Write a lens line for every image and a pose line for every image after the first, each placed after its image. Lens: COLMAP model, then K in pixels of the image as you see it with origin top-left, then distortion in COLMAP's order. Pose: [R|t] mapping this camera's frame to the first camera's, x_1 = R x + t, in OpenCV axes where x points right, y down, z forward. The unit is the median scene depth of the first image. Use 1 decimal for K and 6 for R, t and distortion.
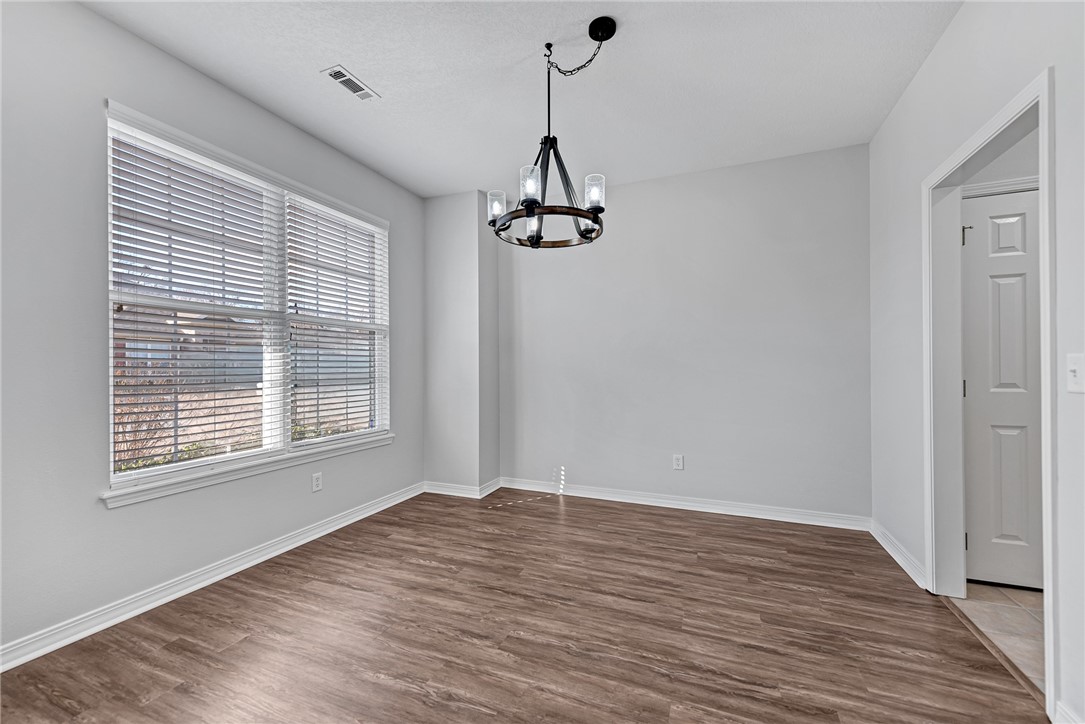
lens RADIAL K [[431.7, 0, 546.6], [0, 431.7, 363.0], [0, 0, 1]] dist [0.010874, -0.002658]
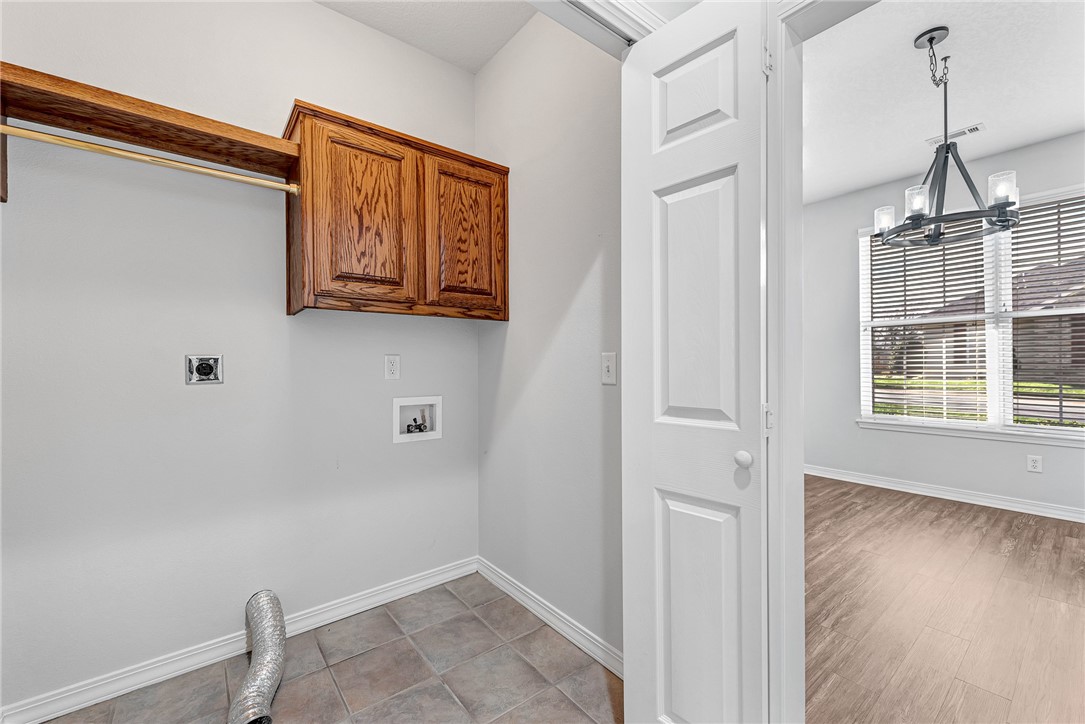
lens RADIAL K [[431.7, 0, 539.5], [0, 431.7, 361.6], [0, 0, 1]] dist [0.010874, -0.002658]
pose [[-0.491890, 0.002087, -0.870655, 1.155064], [0.005418, 0.999985, -0.000664, 0.020549], [0.870641, -0.005044, -0.491894, 0.541465]]
